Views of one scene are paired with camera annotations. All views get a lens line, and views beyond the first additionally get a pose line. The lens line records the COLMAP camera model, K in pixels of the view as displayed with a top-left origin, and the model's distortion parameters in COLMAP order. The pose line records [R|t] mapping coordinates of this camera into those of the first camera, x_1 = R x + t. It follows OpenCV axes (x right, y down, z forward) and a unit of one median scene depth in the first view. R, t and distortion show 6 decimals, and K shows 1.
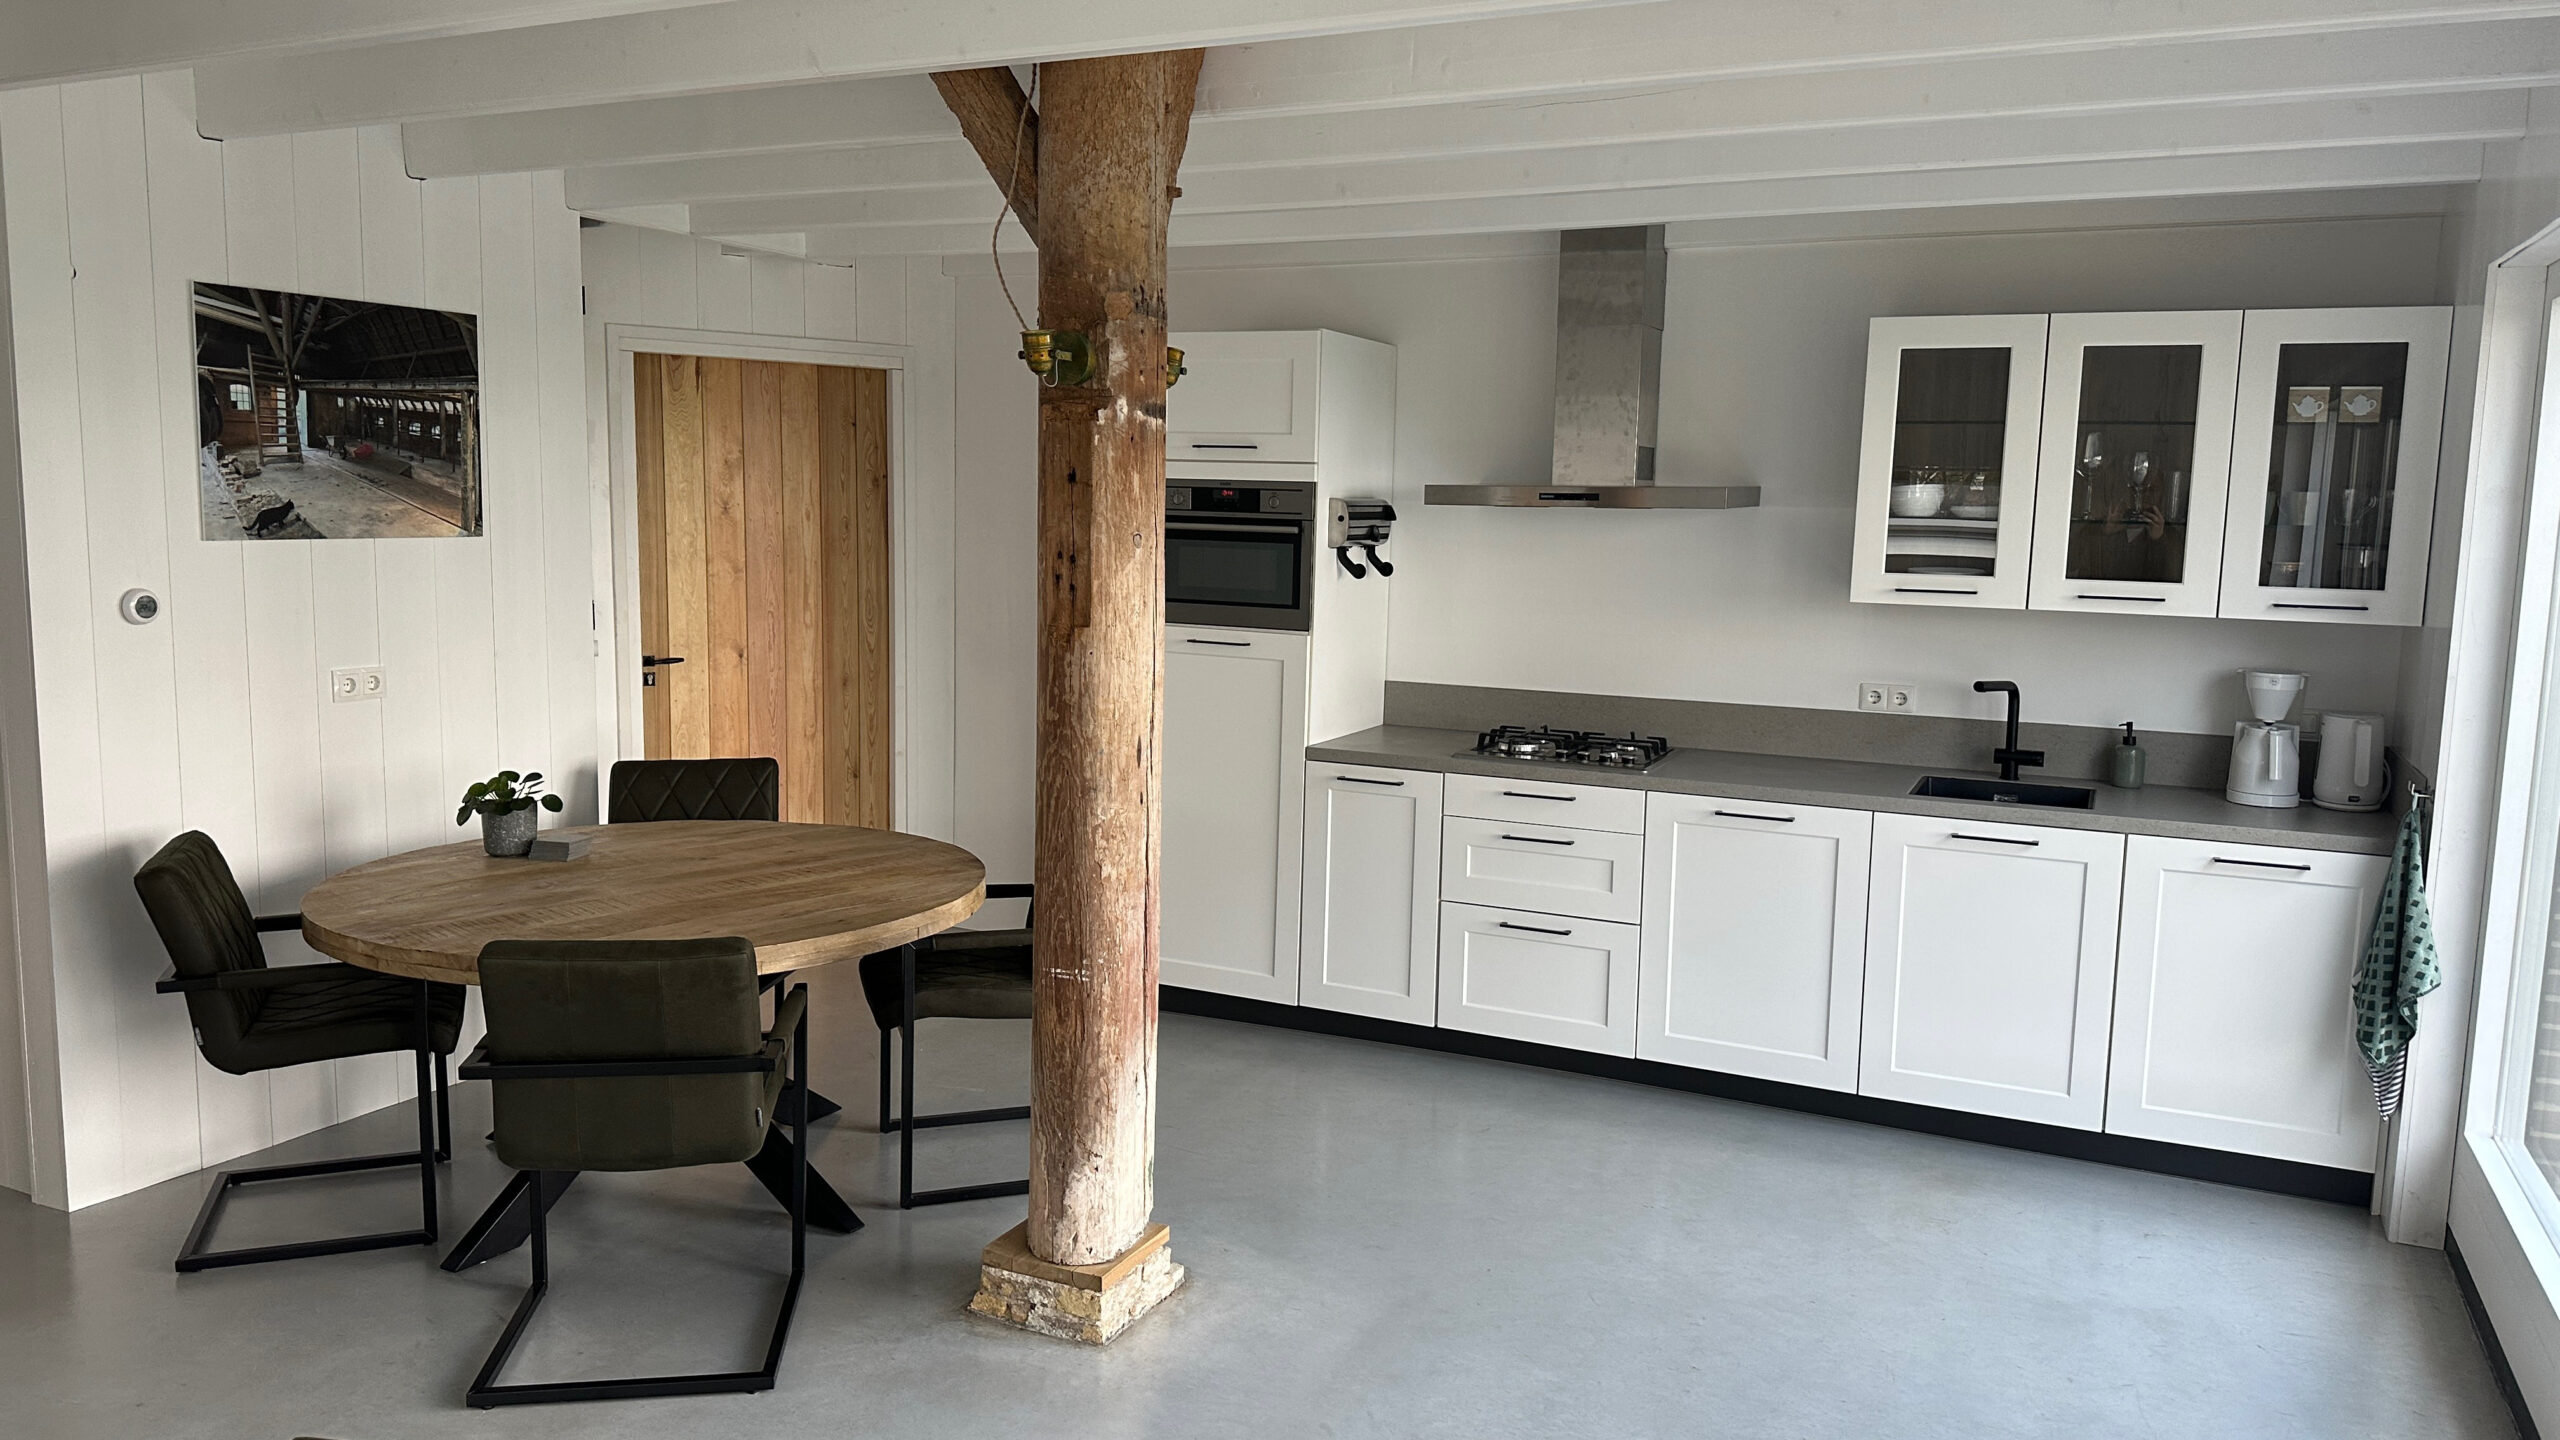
lens RADIAL K [[1815.9, 0, 1270.9], [0, 1815.9, 711.9], [0, 0, 1]] dist [-0.008387, -0.013765]
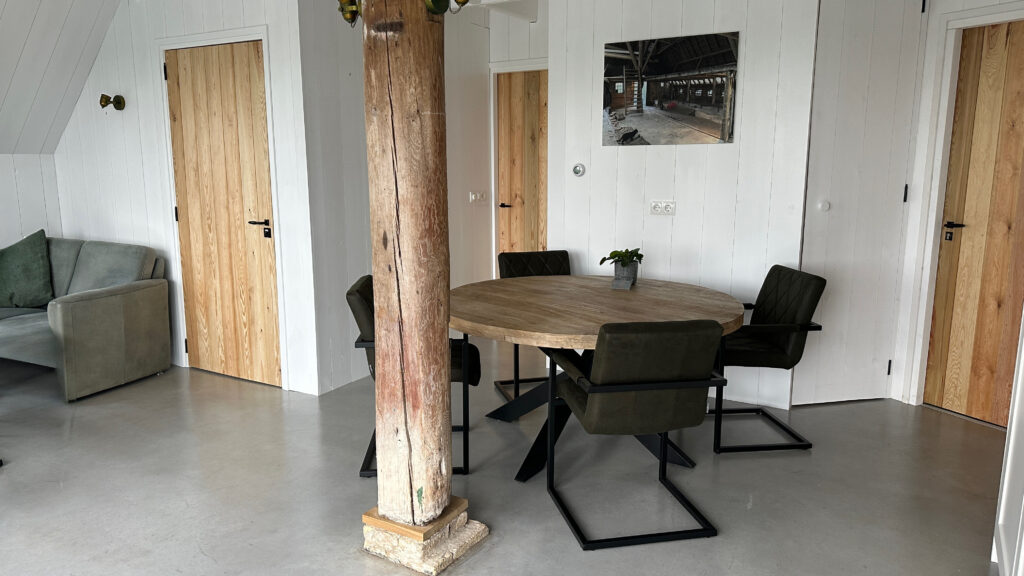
lens RADIAL K [[726.4, 0, 507.5], [0, 726.4, 295.2], [0, 0, 1]] dist [-0.008387, -0.013765]
pose [[-0.088929, 0.157429, -0.983518, 0.457323], [-0.111447, 0.979657, 0.166888, -0.041343], [0.989783, 0.124452, -0.069575, 0.913630]]
